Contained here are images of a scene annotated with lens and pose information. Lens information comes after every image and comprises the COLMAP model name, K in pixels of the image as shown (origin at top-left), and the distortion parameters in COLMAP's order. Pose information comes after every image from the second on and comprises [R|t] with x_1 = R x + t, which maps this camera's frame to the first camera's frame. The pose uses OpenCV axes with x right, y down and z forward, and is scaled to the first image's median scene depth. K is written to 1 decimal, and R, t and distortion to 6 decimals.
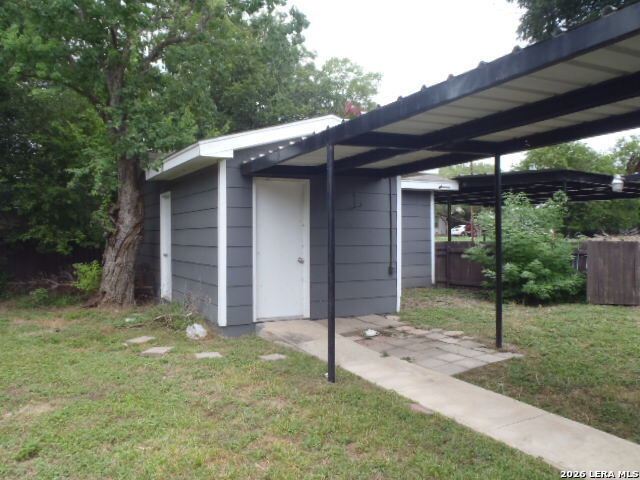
lens RADIAL K [[550.0, 0, 320.0], [0, 550.0, 240.0], [0, 0, 1]] dist [-0.037712, 0.005054]
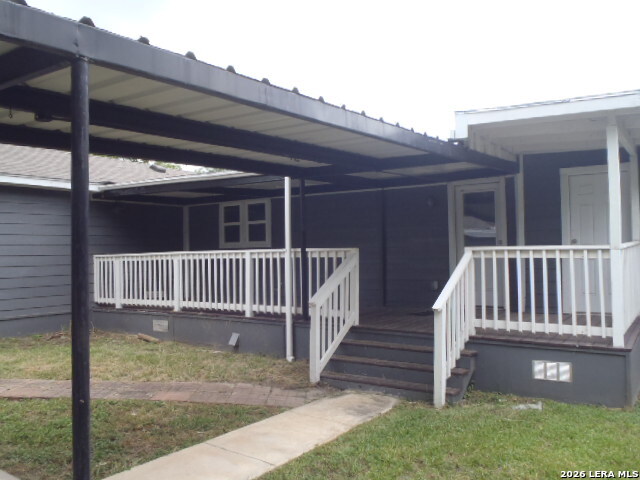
lens RADIAL K [[550.0, 0, 320.0], [0, 550.0, 240.0], [0, 0, 1]] dist [-0.037712, 0.005054]
pose [[-0.476796, 0.022650, 0.878722, -0.568556], [0.018766, 0.999702, -0.015586, -0.028045], [-0.878813, 0.009059, -0.477080, 1.326047]]
